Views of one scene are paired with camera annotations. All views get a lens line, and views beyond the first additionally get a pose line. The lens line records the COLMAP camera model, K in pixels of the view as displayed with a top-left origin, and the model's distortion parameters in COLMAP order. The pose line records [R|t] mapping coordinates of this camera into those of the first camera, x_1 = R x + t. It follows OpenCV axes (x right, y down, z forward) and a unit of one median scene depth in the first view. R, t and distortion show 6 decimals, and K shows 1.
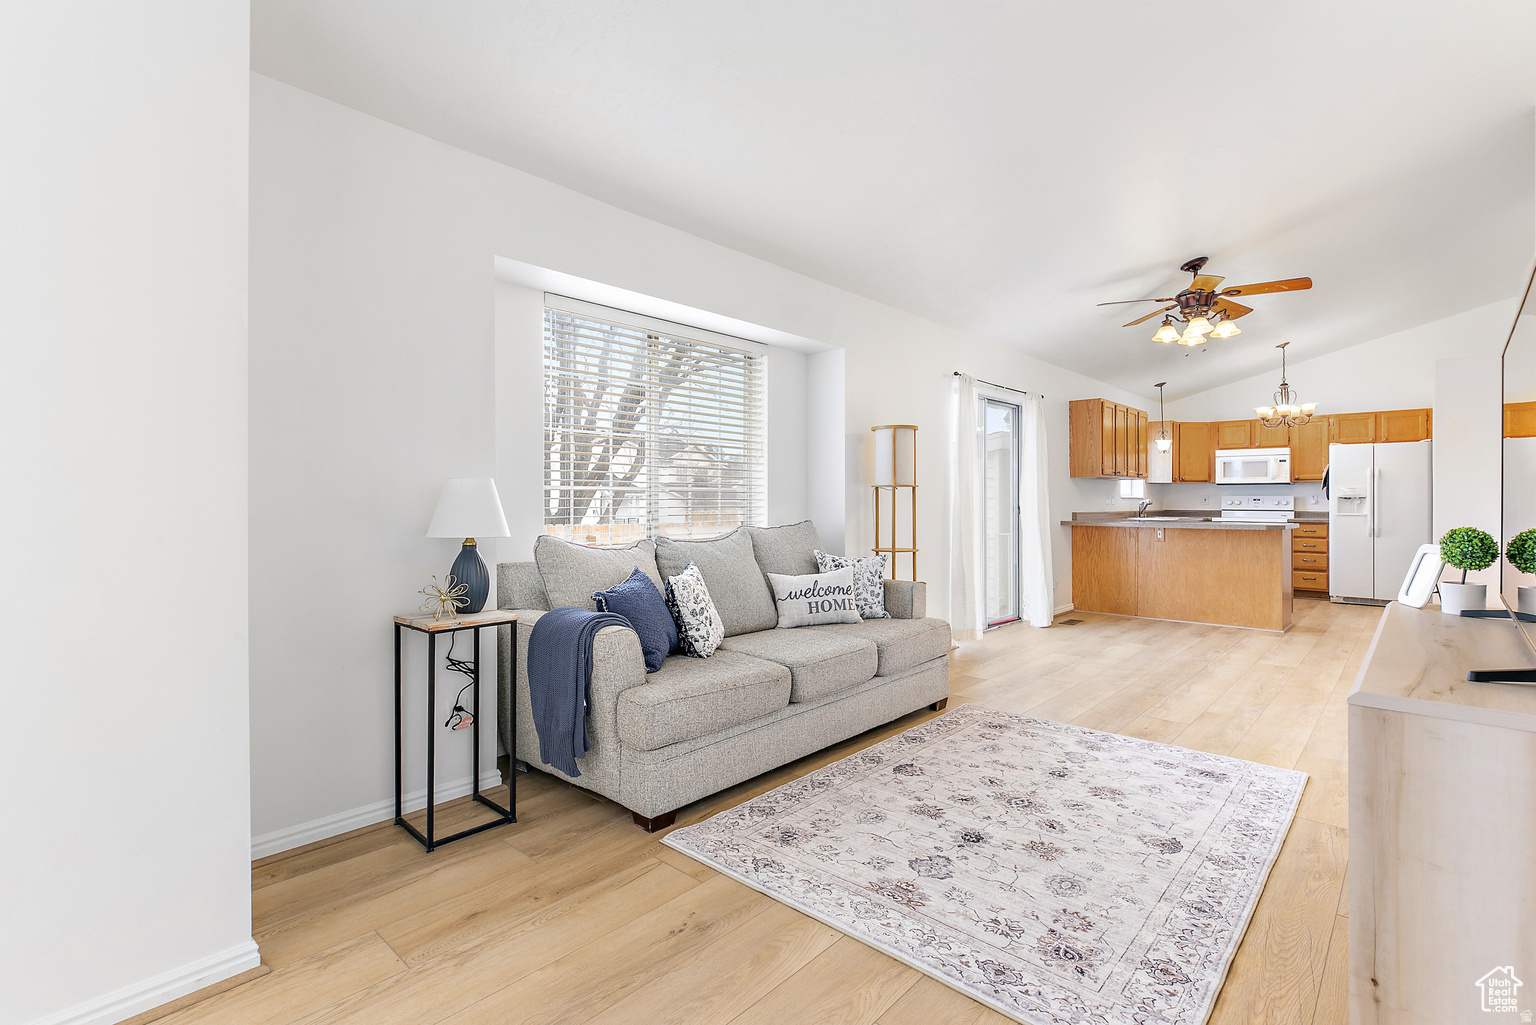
lens RADIAL K [[711.8, 0, 771.3], [0, 711.8, 509.7], [0, 0, 1]] dist [-0.001332, -0.000217]
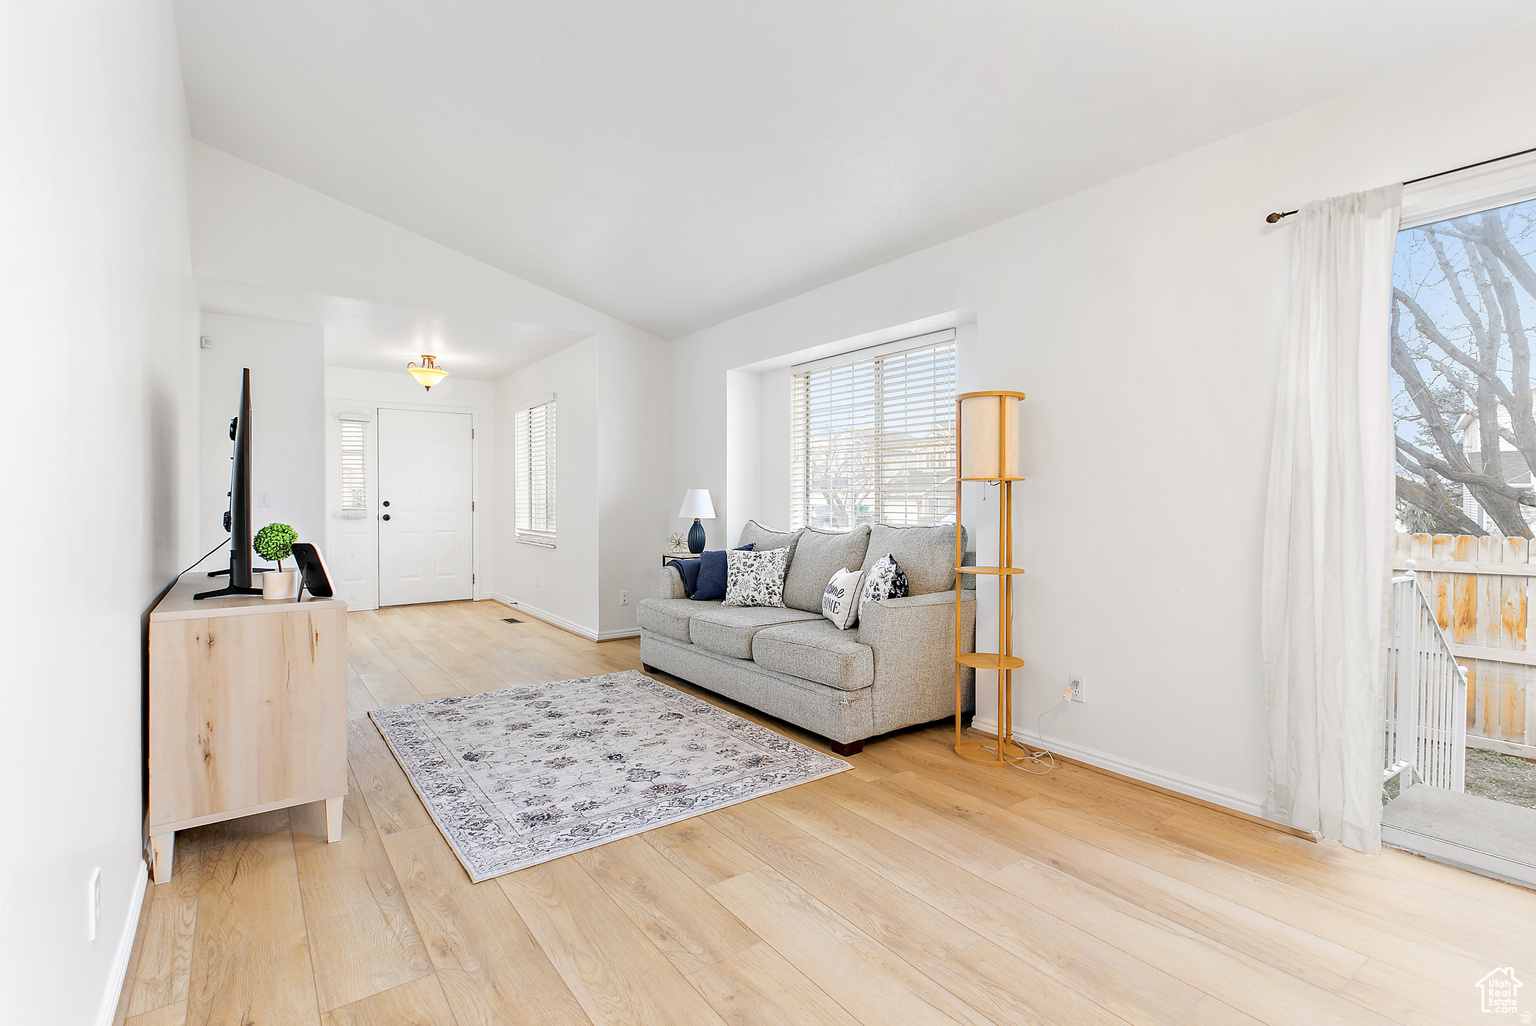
lens RADIAL K [[711.8, 0, 779.9], [0, 711.8, 513.3], [0, 0, 1]] dist [-0.001332, -0.000217]
pose [[-0.174063, 0.021495, -0.984500, 1.395115], [-0.014884, 0.999590, 0.024456, -0.022135], [0.984622, 0.018910, -0.173672, 1.415113]]
